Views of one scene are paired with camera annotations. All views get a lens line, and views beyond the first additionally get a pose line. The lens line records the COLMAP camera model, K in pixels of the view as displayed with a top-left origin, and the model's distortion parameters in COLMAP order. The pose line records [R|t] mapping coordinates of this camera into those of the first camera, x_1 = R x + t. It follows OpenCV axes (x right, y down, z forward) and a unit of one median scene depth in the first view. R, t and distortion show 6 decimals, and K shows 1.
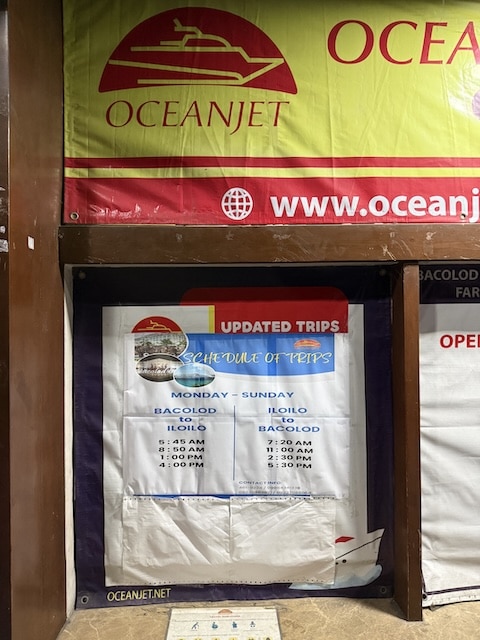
lens RADIAL K [[456.0, 0, 240.0], [0, 456.0, 320.0], [0, 0, 1]] dist [0.033733, -0.032969]
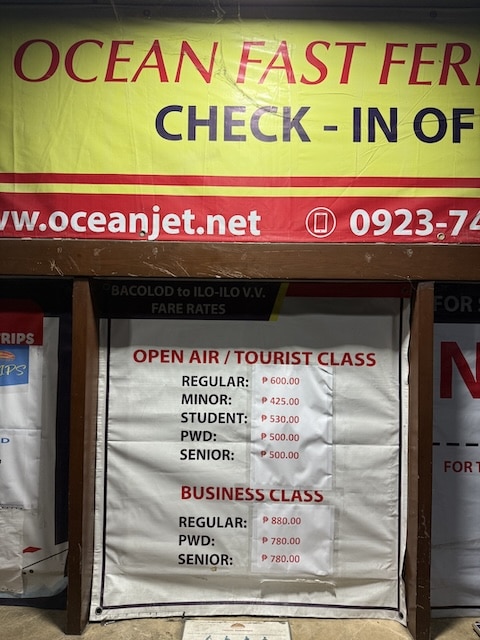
lens RADIAL K [[441.9, 0, 240.2], [0, 441.9, 322.0], [0, 0, 1]] dist [0.063851, -0.067592]
pose [[0.998358, 0.023114, -0.052406, 0.750061], [-0.023583, 0.999687, -0.008356, -0.027046], [0.052197, 0.009578, 0.998591, 0.034693]]
